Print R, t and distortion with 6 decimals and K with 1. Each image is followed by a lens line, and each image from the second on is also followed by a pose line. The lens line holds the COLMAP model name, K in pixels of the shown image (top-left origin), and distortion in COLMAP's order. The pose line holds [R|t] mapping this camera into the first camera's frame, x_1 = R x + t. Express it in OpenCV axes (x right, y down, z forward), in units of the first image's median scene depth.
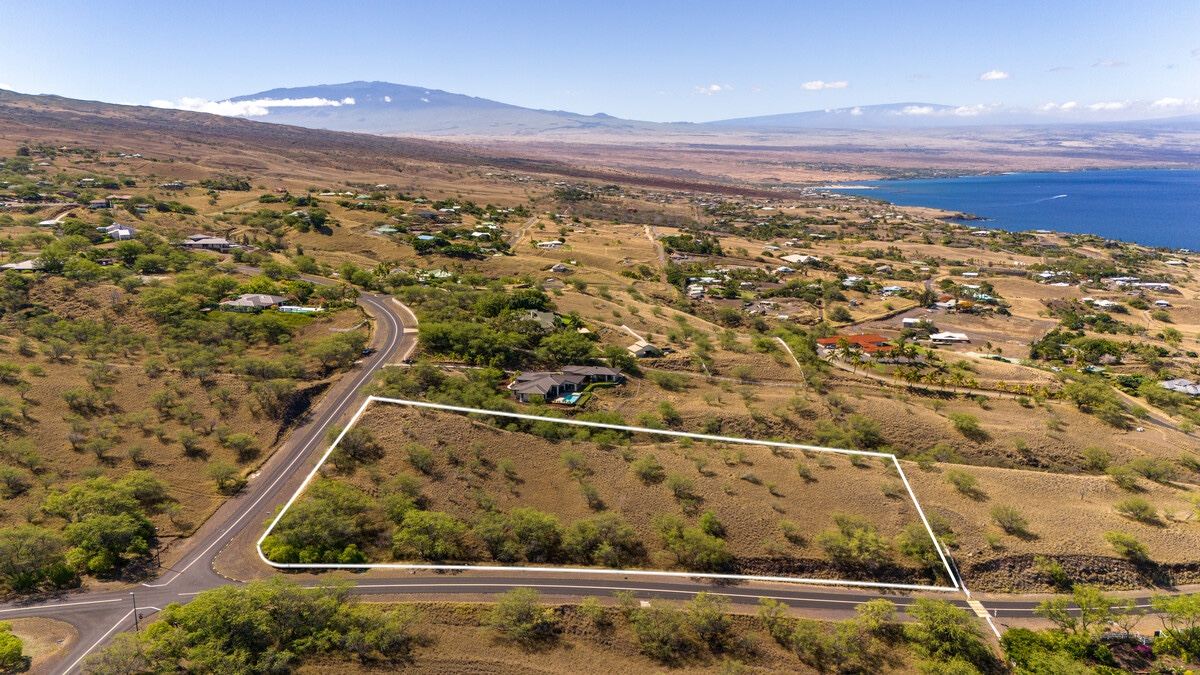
lens RADIAL K [[871.3, 0, 602.6], [0, 871.3, 337.7], [0, 0, 1]] dist [0.072342, -0.058872]
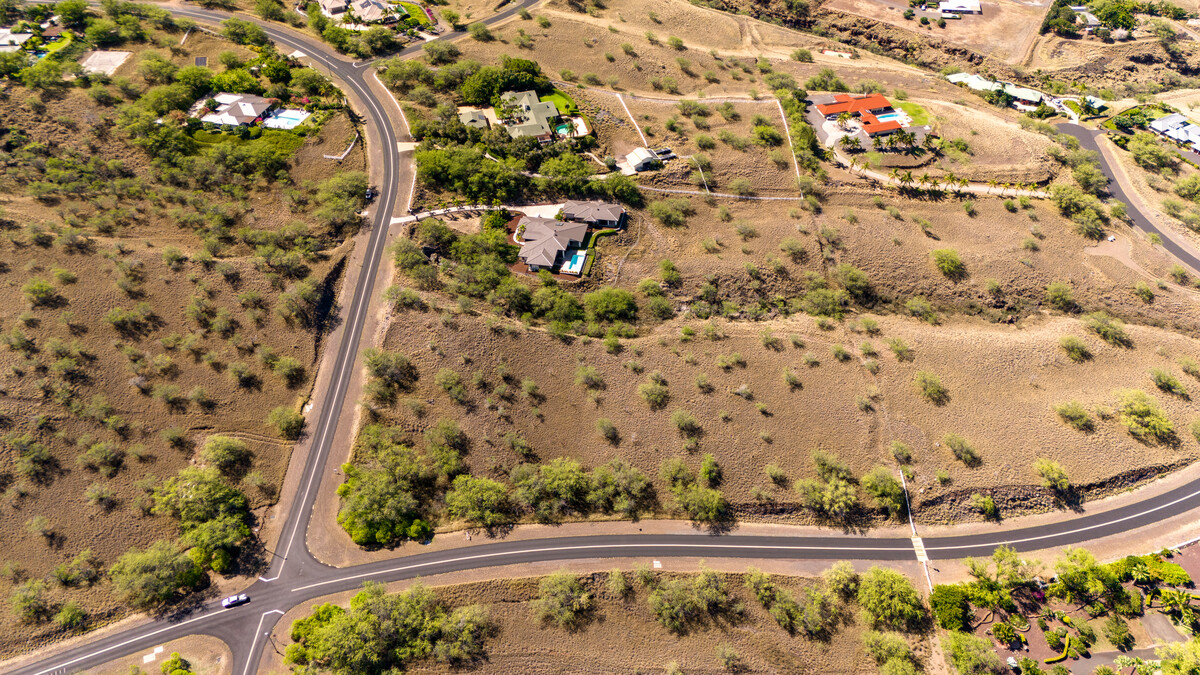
lens RADIAL K [[871.3, 0, 601.6], [0, 871.3, 327.8], [0, 0, 1]] dist [0.072342, -0.058872]
pose [[0.999262, -0.037221, 0.009460, -0.018474], [0.027493, 0.865311, 0.500481, -0.369757], [-0.026814, -0.499852, 0.865696, 0.046307]]
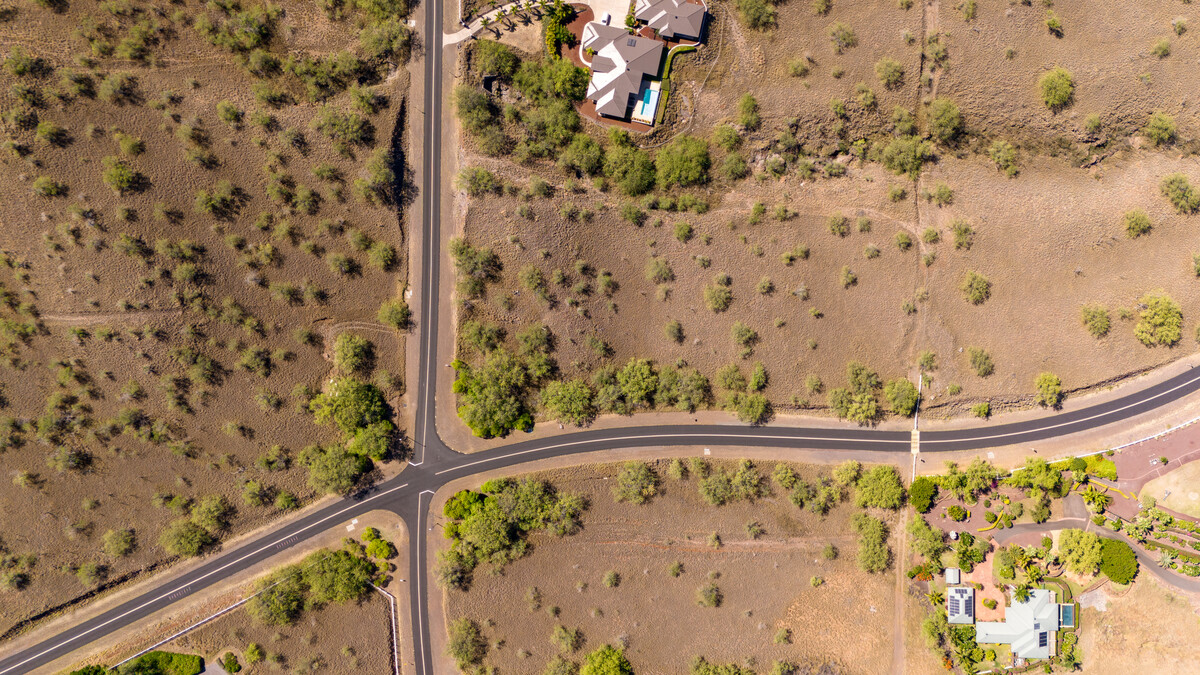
lens RADIAL K [[871.3, 0, 604.9], [0, 871.3, 335.3], [0, 0, 1]] dist [0.072342, -0.058872]
pose [[0.999401, -0.002477, -0.034530, -0.051545], [0.034236, 0.218633, 0.975206, -0.796617], [0.005133, -0.975804, 0.218587, 0.504388]]
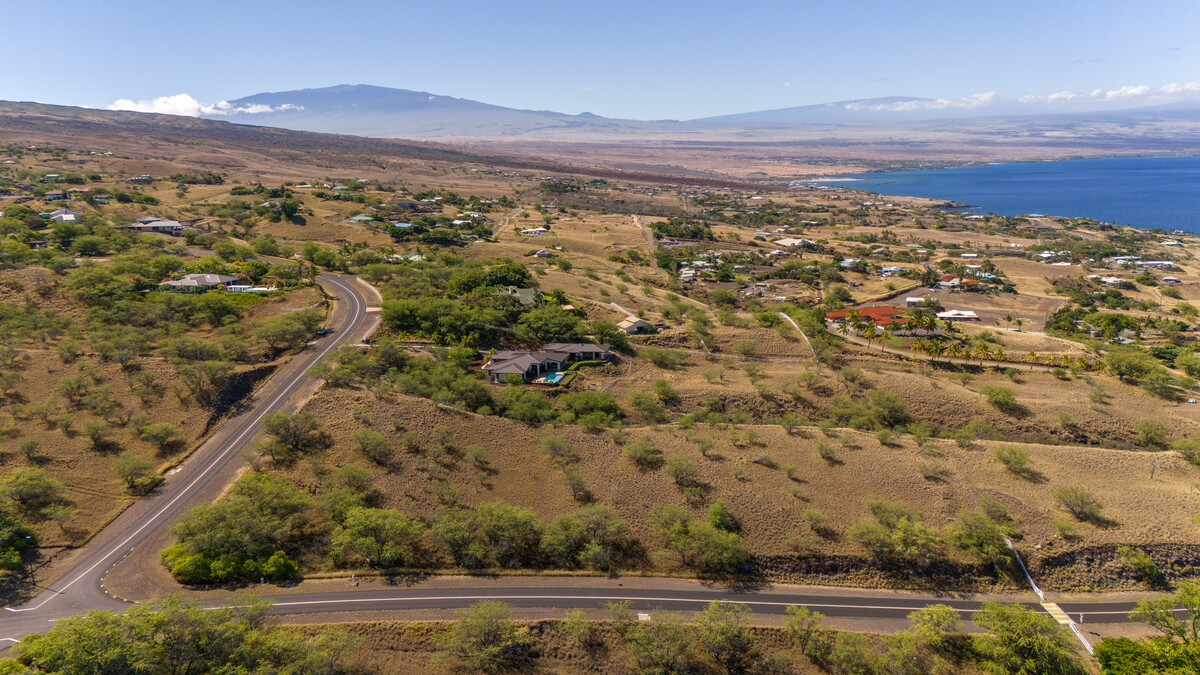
lens RADIAL K [[871.3, 0, 602.1], [0, 871.3, 335.7], [0, 0, 1]] dist [0.072342, -0.058872]
pose [[0.999731, -0.020515, 0.010807, 0.003813], [0.020517, 0.999790, -0.000029, 0.026967], [-0.010804, 0.000251, 0.999942, 0.117358]]
